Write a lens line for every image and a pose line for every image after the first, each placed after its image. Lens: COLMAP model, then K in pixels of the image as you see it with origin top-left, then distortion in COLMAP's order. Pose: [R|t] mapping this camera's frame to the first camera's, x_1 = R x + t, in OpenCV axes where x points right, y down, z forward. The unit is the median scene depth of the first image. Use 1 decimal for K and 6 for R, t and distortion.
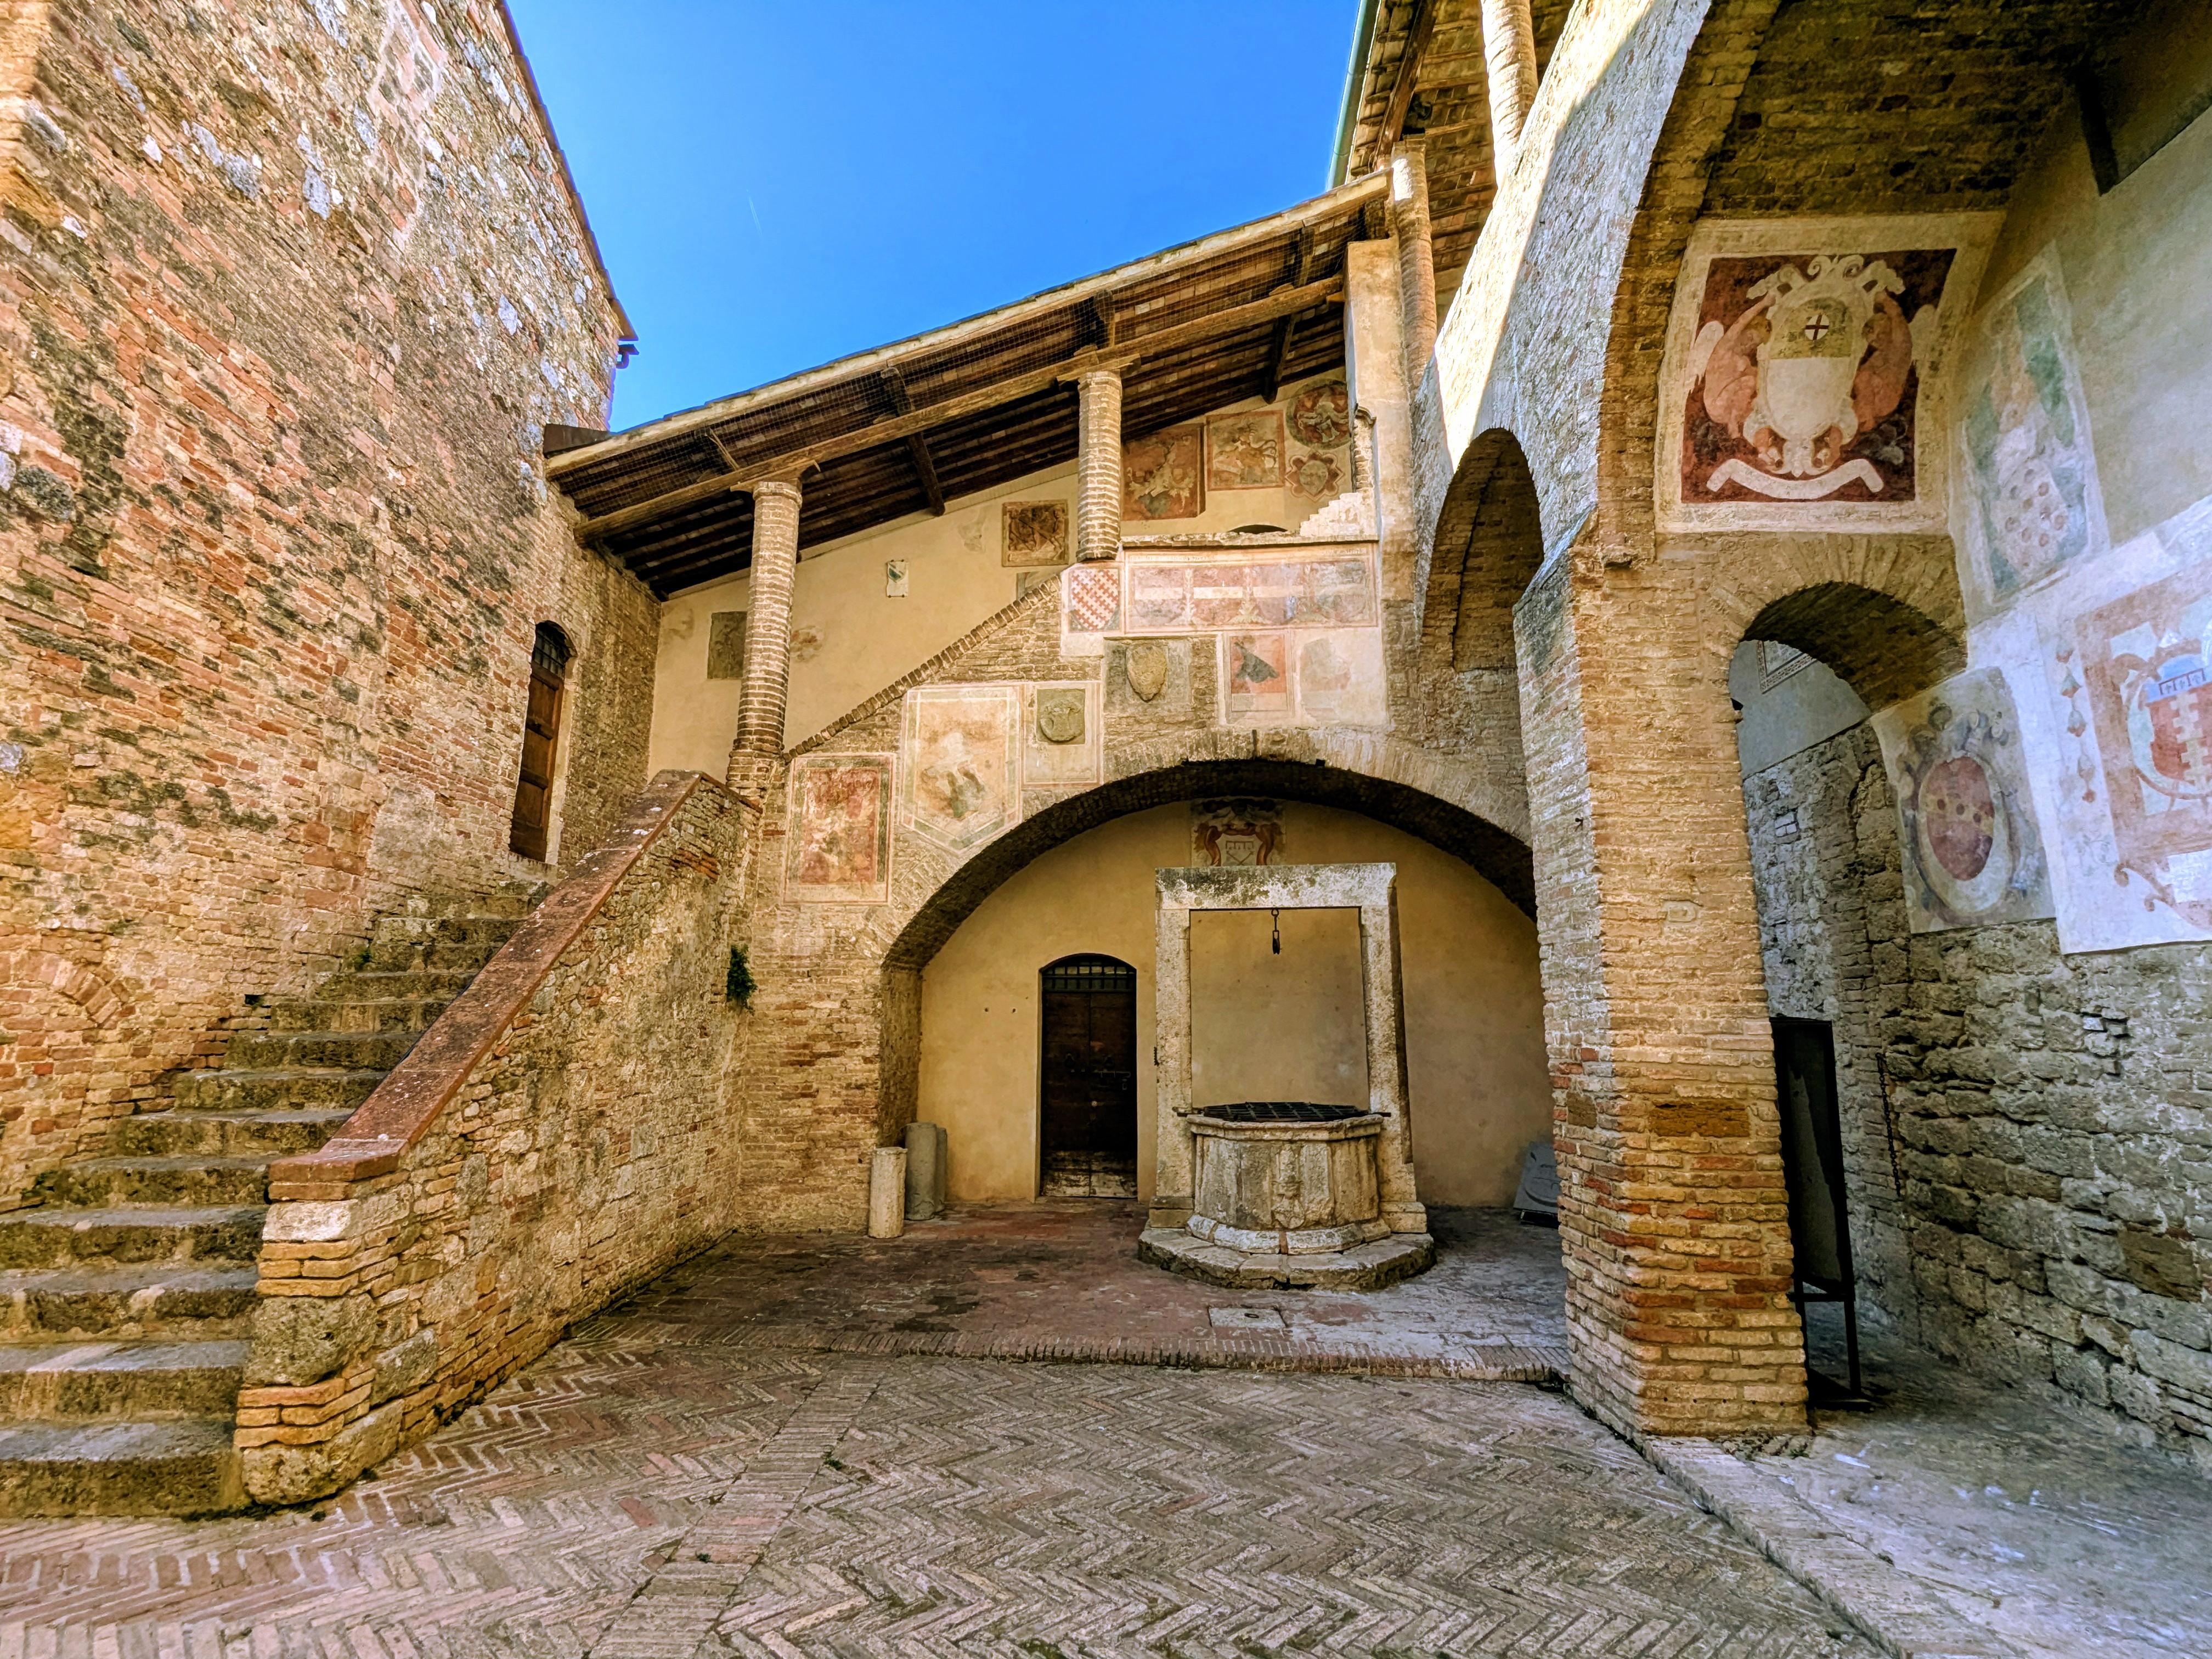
lens RADIAL K [[1053.3, 0, 1108.0], [0, 1053.3, 823.9], [0, 0, 1]] dist [0.001891, 0.001421]
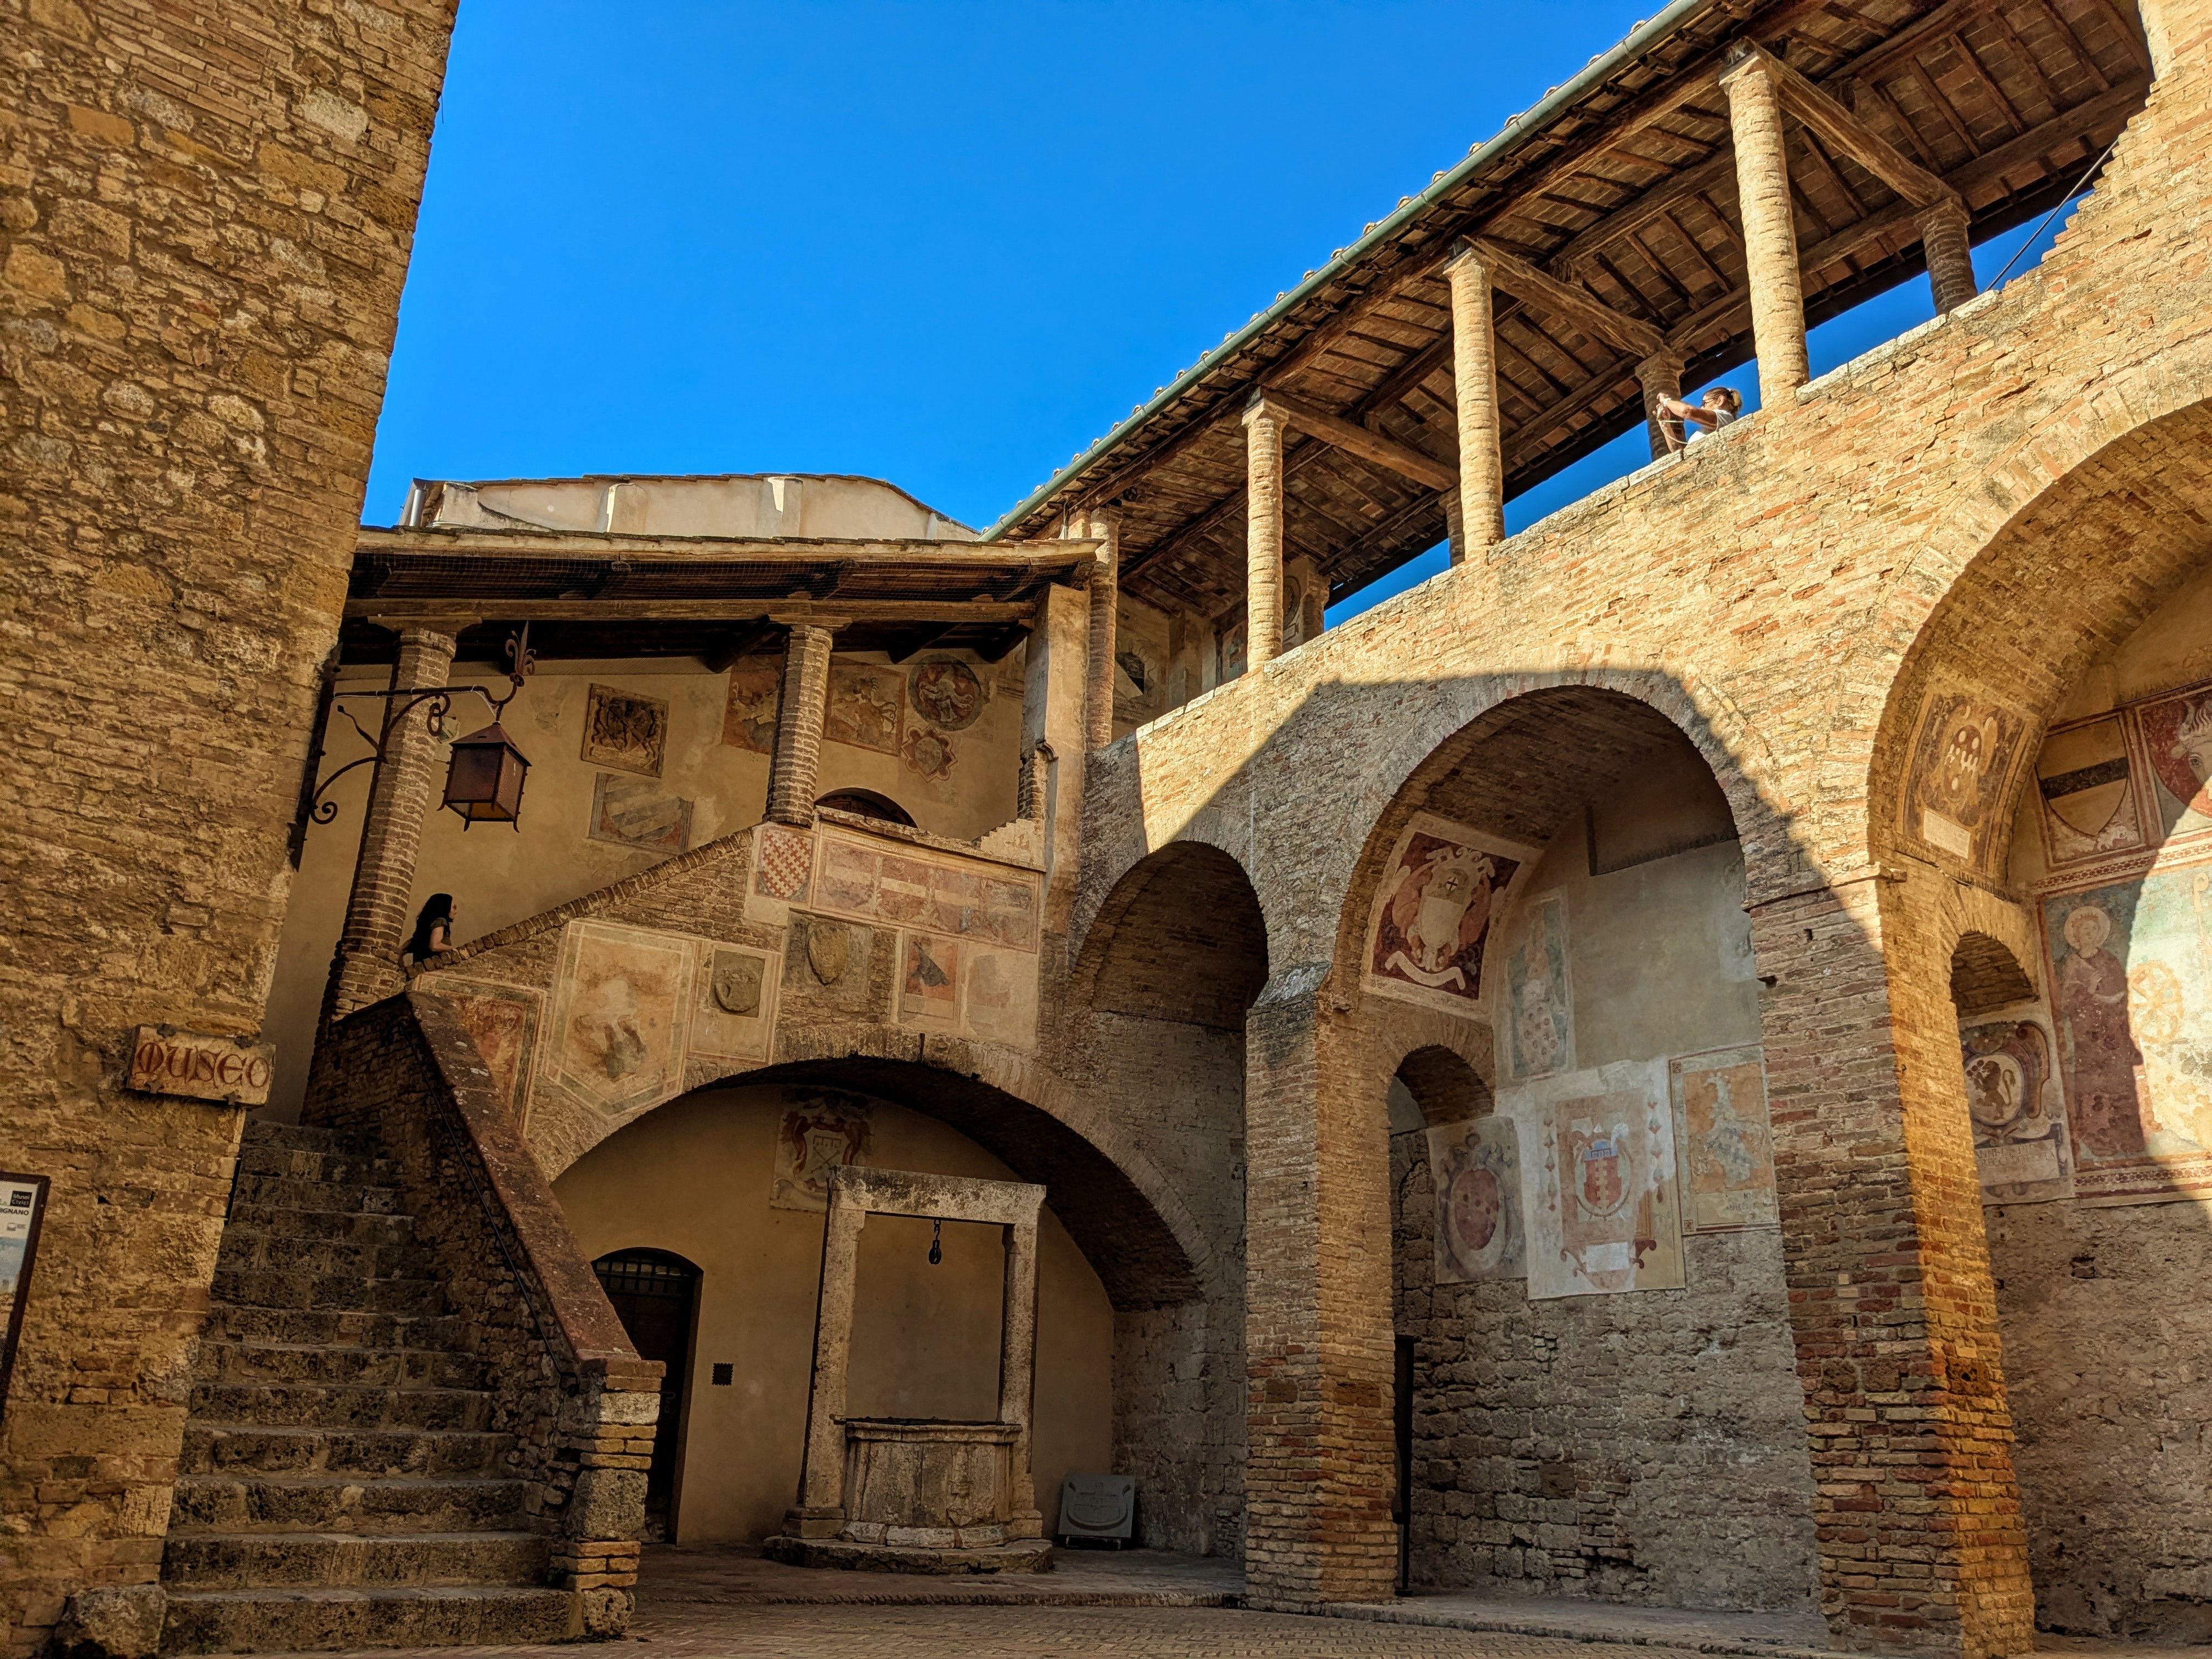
lens RADIAL K [[1798.7, 0, 1144.0], [0, 1798.7, 828.1], [0, 0, 1]] dist [0.056521, -0.085324]
pose [[0.773731, 0.227737, 0.591166, -0.955668], [-0.143977, 0.971946, -0.185986, 0.010969], [-0.616937, 0.058789, 0.784814, -0.614062]]
